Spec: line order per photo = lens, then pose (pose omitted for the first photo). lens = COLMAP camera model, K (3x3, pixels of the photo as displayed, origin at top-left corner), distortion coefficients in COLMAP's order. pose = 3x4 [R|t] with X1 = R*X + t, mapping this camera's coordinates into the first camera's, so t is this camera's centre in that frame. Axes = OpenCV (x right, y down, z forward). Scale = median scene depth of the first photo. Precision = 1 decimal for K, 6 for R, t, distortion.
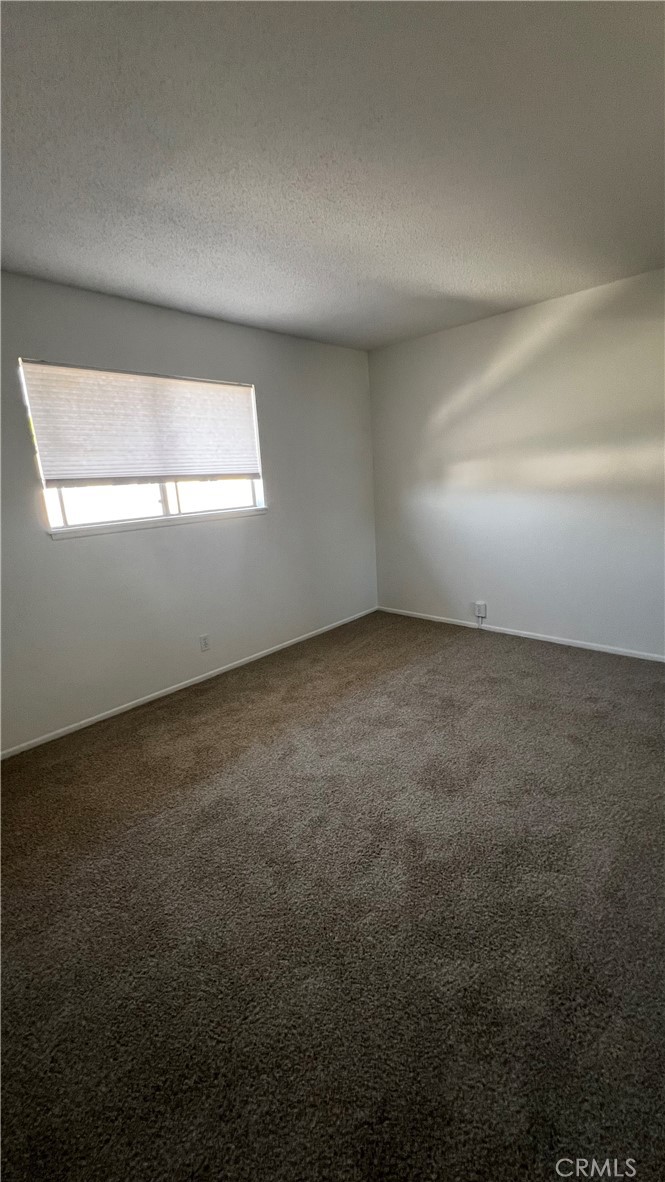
lens RADIAL K [[473.0, 0, 332.5], [0, 473.0, 591.0], [0, 0, 1]] dist [0.000614, 0.000560]
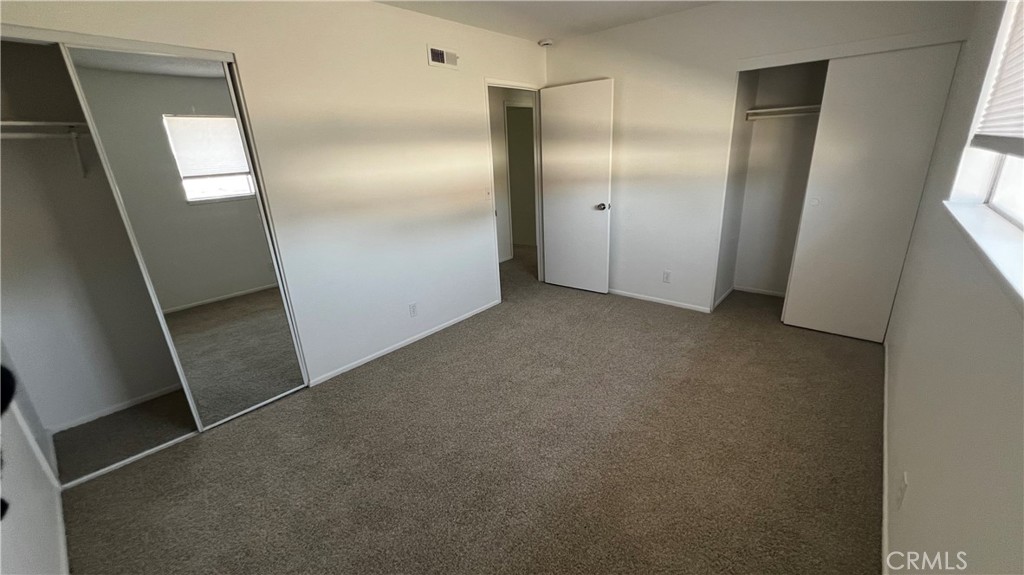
lens RADIAL K [[409.8, 0, 512.0], [0, 409.8, 287.5], [0, 0, 1]] dist [0.000614, 0.000560]
pose [[0.998103, -0.003852, -0.061439, 0.813404], [0.006562, 0.999011, 0.043967, 0.146191], [0.061209, -0.044287, 0.997142, -0.585493]]
